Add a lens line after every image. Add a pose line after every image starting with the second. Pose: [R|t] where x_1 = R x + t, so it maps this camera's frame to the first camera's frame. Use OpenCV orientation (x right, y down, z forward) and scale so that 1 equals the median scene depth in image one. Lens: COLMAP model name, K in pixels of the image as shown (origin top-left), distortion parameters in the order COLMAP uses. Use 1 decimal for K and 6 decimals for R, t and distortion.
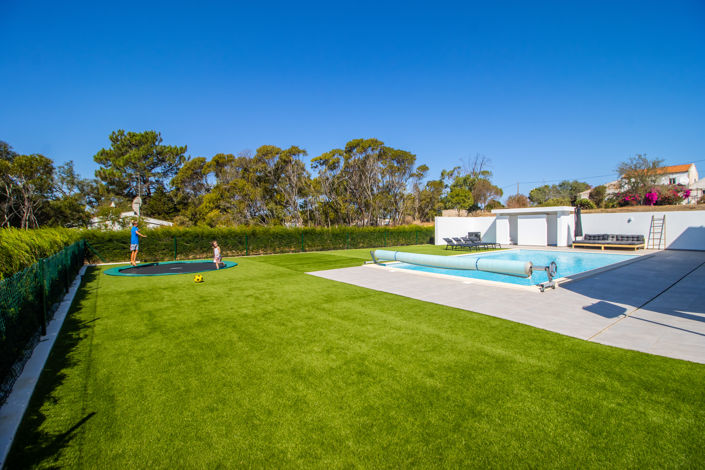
lens RADIAL K [[330.4, 0, 354.1], [0, 330.4, 232.8], [0, 0, 1]] dist [-0.001368, -0.000521]
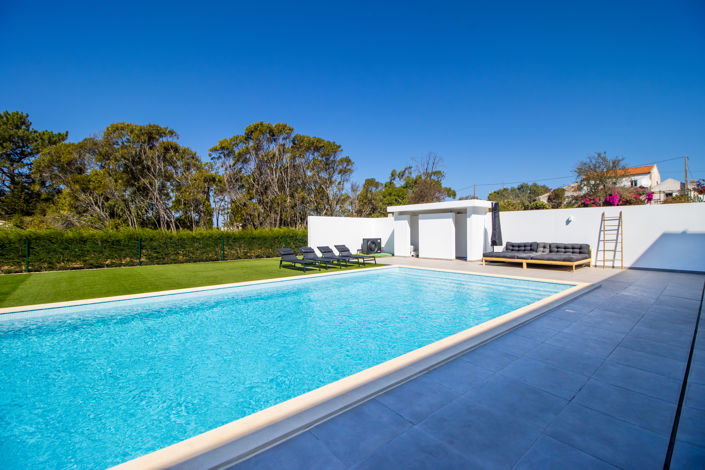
lens RADIAL K [[324.7, 0, 350.0], [0, 324.7, 234.2], [0, 0, 1]] dist [-0.002353, -0.000036]
pose [[0.998882, 0.003779, 0.047121, 0.172363], [-0.003206, 0.999920, -0.012219, -0.001469], [-0.047163, 0.012054, 0.998814, 0.177390]]
